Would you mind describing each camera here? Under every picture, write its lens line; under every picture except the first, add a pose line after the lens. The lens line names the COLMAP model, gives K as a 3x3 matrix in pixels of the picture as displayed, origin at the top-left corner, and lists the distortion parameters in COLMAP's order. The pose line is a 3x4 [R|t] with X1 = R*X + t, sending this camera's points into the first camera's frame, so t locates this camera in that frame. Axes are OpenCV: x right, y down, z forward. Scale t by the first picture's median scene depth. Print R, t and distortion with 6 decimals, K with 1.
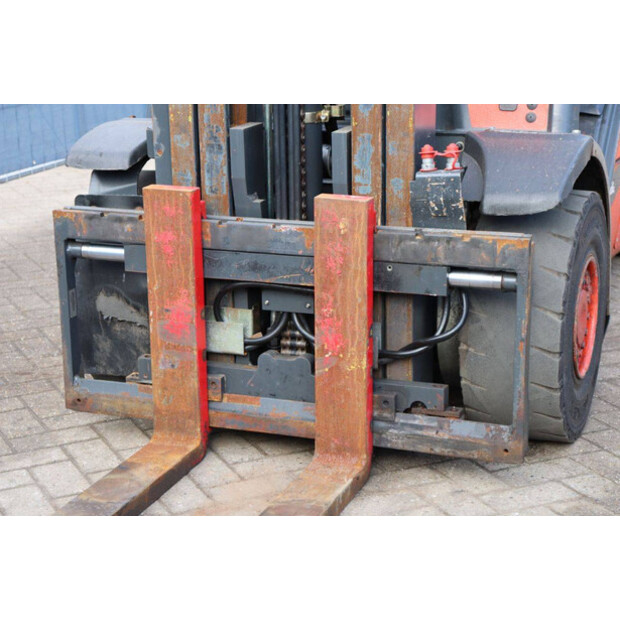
lens RADIAL K [[1222.0, 0, 310.0], [0, 1222.0, 310.0], [0, 0, 1]] dist [0.257285, 0.176293]
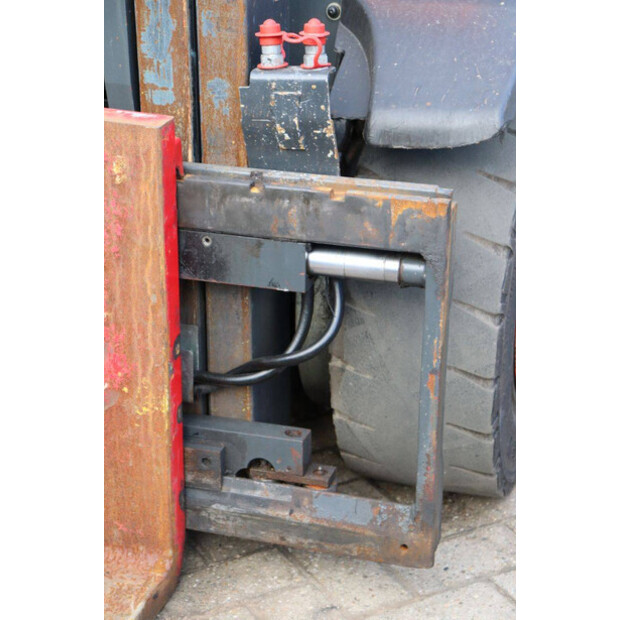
lens RADIAL K [[1335.4, 0, 310.0], [0, 1335.4, 310.0], [0, 0, 1]] dist [0.329070, 0.020478]
pose [[0.996805, -0.010797, 0.079146, 0.062702], [0.000424, 0.991524, 0.129922, -0.082776], [-0.079877, -0.129473, 0.988360, 0.372633]]
